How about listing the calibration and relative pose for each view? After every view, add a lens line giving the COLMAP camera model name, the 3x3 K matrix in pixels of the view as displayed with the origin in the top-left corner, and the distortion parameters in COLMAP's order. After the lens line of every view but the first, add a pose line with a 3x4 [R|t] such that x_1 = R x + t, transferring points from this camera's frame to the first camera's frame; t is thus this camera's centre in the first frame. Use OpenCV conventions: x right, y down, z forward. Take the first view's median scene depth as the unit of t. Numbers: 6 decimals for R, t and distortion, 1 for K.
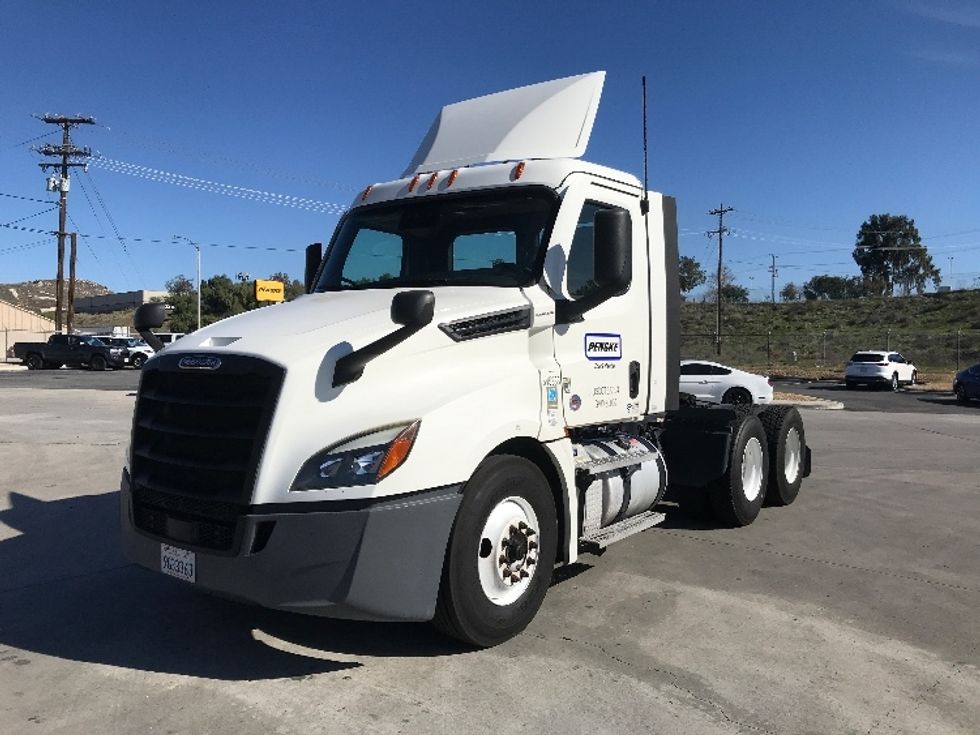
lens RADIAL K [[802.6, 0, 487.9], [0, 802.6, 363.1], [0, 0, 1]] dist [0.037852, -0.050086]
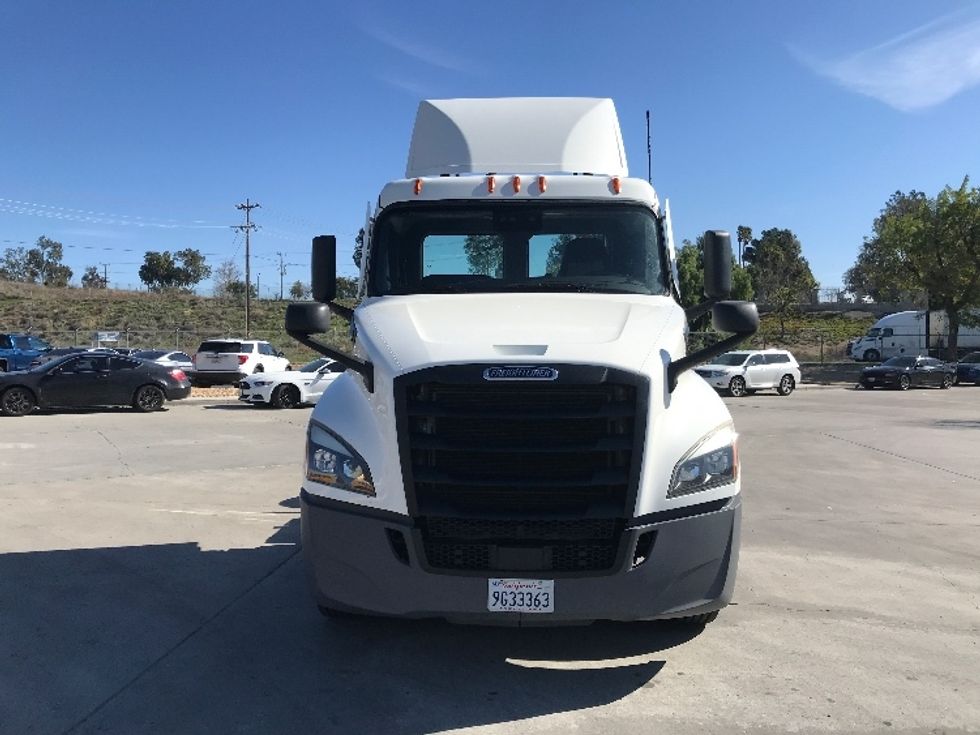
lens RADIAL K [[802.6, 0, 487.9], [0, 802.6, 363.1], [0, 0, 1]] dist [0.037852, -0.050086]
pose [[0.822348, -0.023127, 0.568515, -0.693718], [0.019950, 0.999731, 0.011810, -0.018597], [-0.568635, 0.001630, 0.822588, 0.208630]]
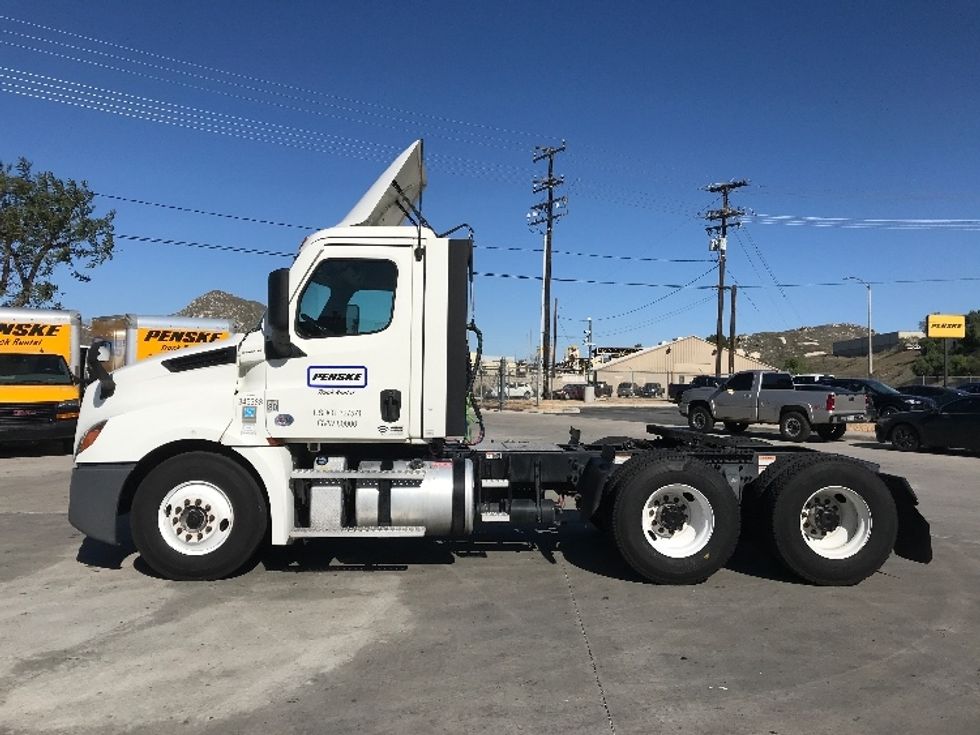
lens RADIAL K [[814.2, 0, 488.5], [0, 814.2, 348.0], [0, 0, 1]] dist [0.025986, -0.002803]
pose [[0.617182, -0.036876, -0.785956, 1.238376], [-0.019697, 0.997864, -0.062286, 0.008356], [0.786574, 0.053923, 0.615138, 0.406570]]
